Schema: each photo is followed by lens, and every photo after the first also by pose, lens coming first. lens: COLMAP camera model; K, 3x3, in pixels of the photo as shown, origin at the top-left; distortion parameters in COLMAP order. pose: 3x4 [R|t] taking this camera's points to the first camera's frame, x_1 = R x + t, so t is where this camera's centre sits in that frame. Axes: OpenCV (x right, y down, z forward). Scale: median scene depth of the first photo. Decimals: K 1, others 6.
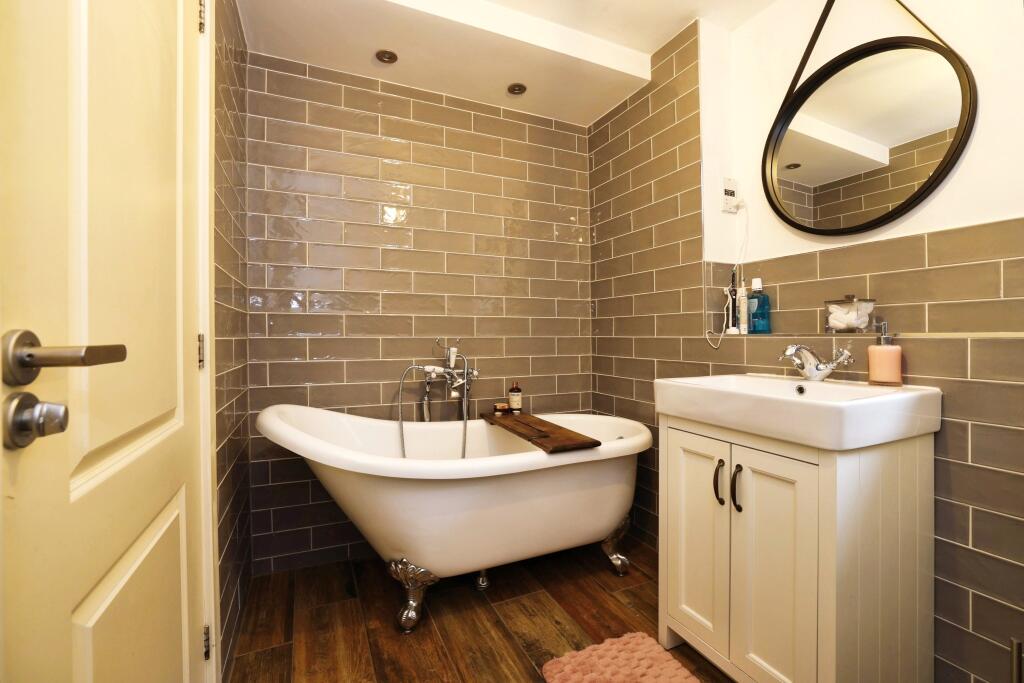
lens RADIAL K [[446.5, 0, 512.7], [0, 446.5, 338.3], [0, 0, 1]] dist [-0.031343, 0.008892]
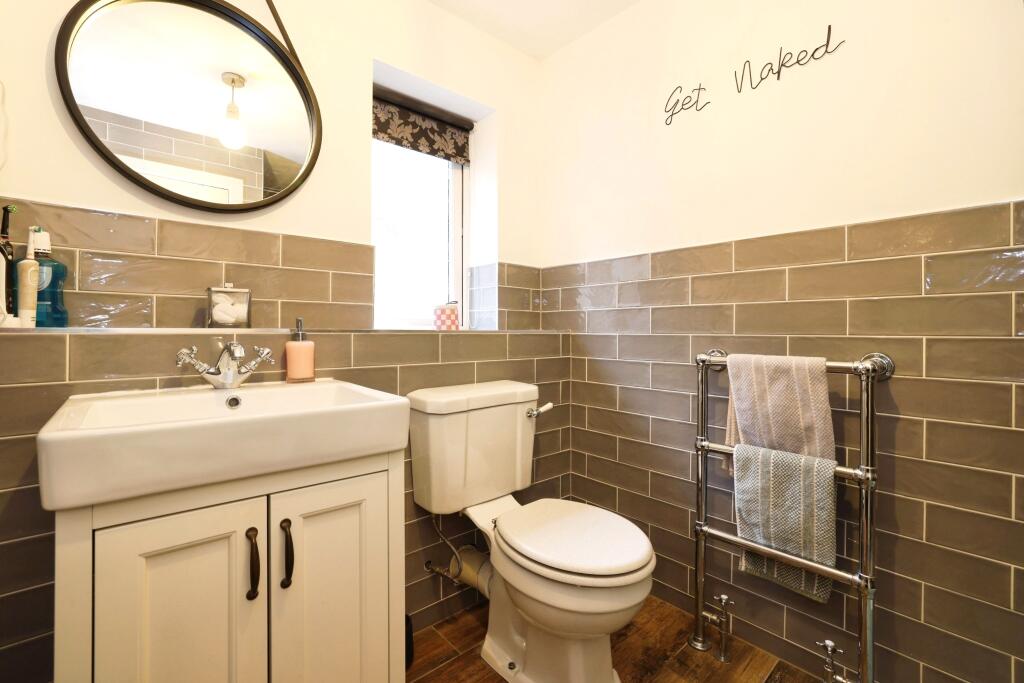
lens RADIAL K [[446.5, 0, 498.2], [0, 446.5, 324.0], [0, 0, 1]] dist [-0.031343, 0.008892]
pose [[-0.273135, 0.016720, 0.961830, -0.216448], [0.003367, 0.999859, -0.016425, -0.004260], [-0.961970, -0.001248, -0.273153, 0.787712]]
